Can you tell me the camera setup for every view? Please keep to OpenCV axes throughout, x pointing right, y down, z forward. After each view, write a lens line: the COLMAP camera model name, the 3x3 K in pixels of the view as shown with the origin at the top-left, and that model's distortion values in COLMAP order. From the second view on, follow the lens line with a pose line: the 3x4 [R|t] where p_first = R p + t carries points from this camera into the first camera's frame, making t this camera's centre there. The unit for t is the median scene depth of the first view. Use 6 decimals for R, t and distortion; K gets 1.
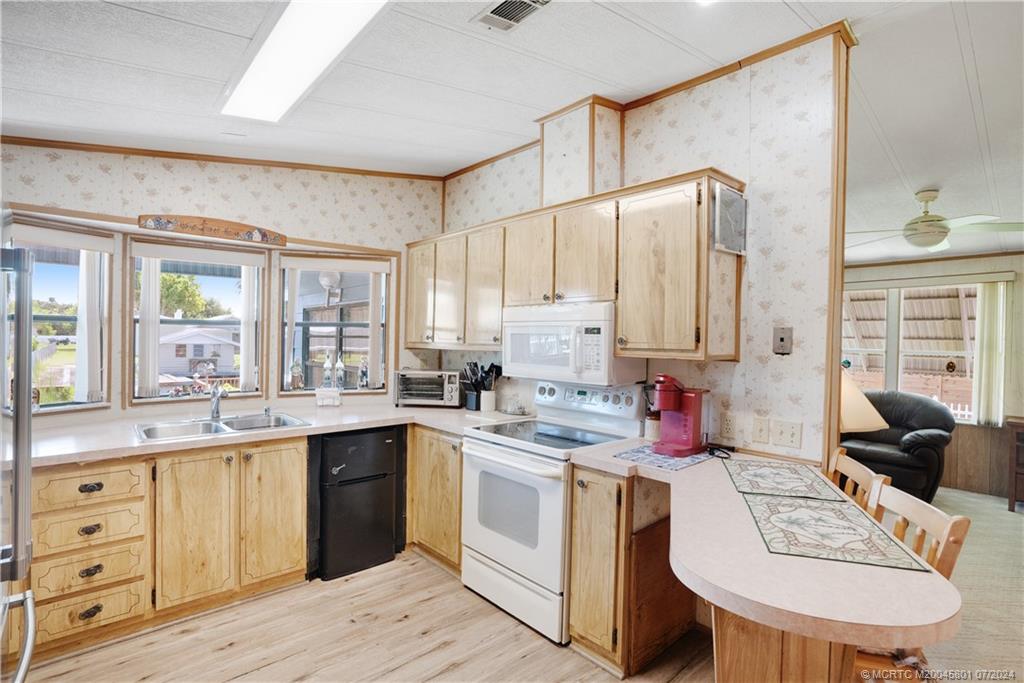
lens RADIAL K [[492.2, 0, 513.2], [0, 492.2, 346.0], [0, 0, 1]] dist [-0.040745, 0.014040]
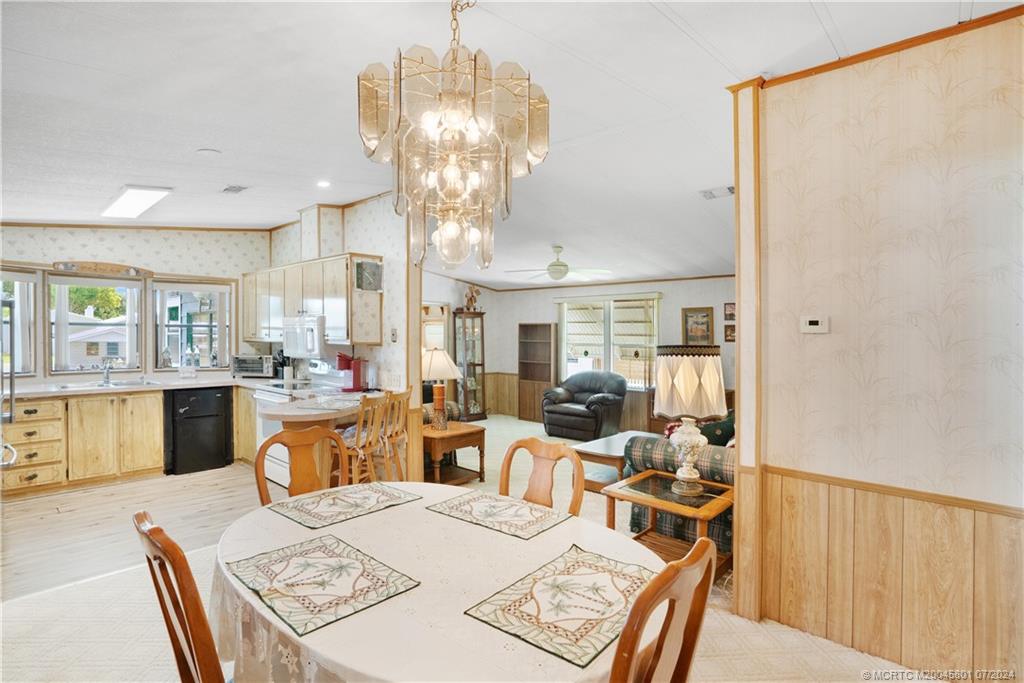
lens RADIAL K [[478.4, 0, 493.1], [0, 478.4, 355.0], [0, 0, 1]] dist [-0.003551, 0.001185]
pose [[0.995463, -0.003573, 0.095083, 0.619833], [0.001390, 0.999734, 0.023021, 0.021432], [-0.095140, -0.022784, 0.995203, -0.850252]]
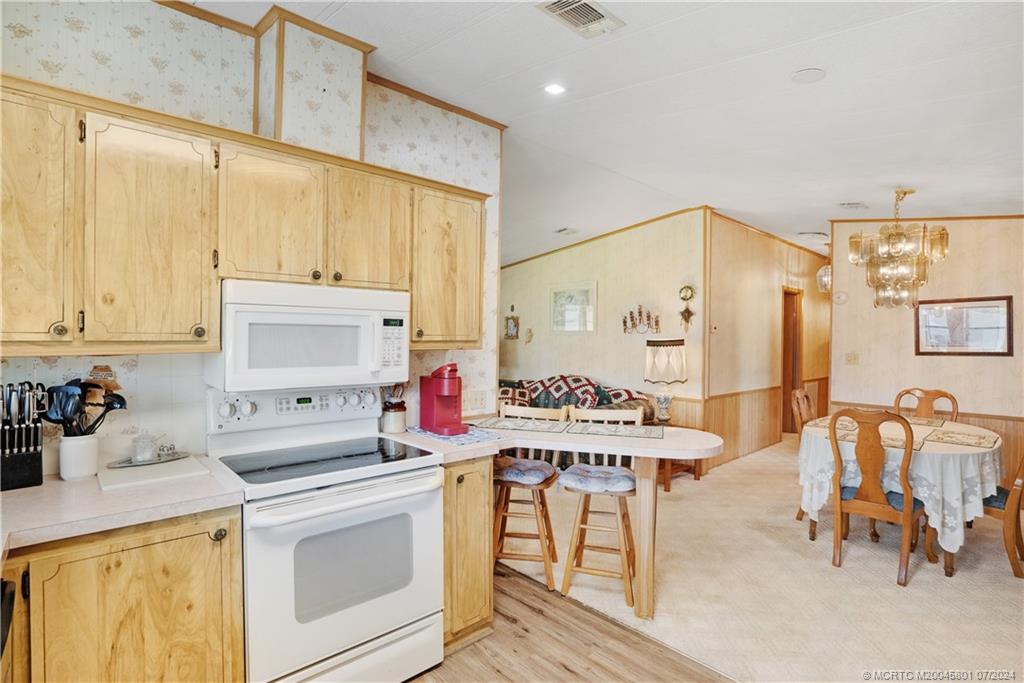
lens RADIAL K [[492.2, 0, 513.2], [0, 492.2, 346.0], [0, 0, 1]] dist [-0.040745, 0.014040]
pose [[0.009682, -0.035045, 0.999339, -0.663473], [0.008464, 0.999353, 0.034964, -0.015709], [-0.999917, 0.008120, 0.009972, 0.701769]]
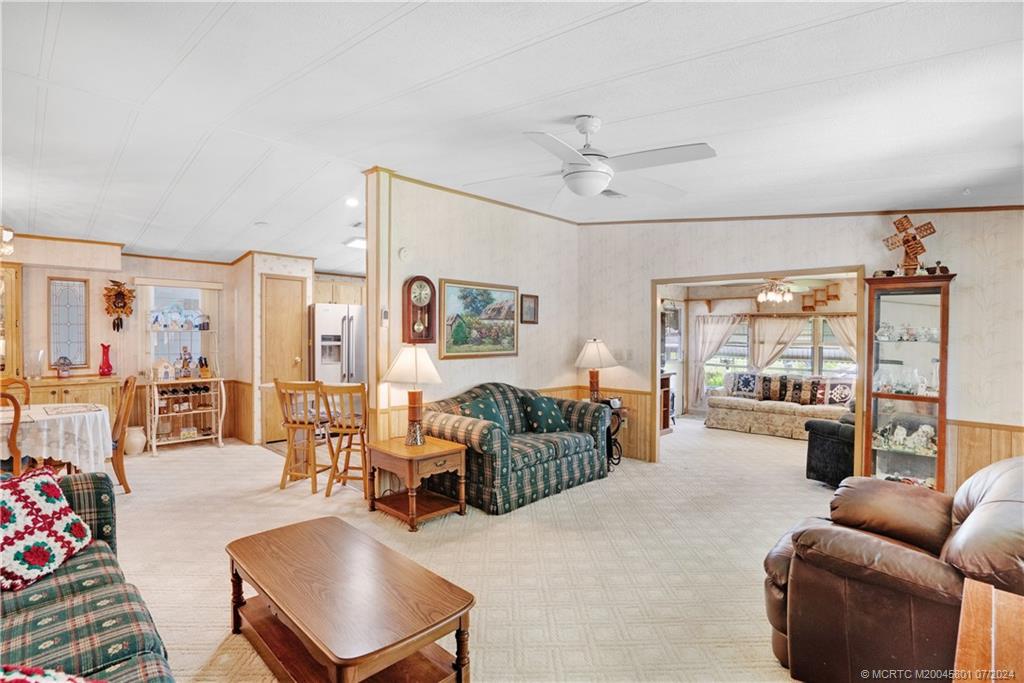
lens RADIAL K [[492.2, 0, 513.2], [0, 492.2, 346.0], [0, 0, 1]] dist [-0.040745, 0.014040]
pose [[0.084063, 0.010051, -0.996410, 2.151987], [-0.022597, 0.999711, 0.008178, 0.026888], [0.996204, 0.021828, 0.084266, 1.154894]]
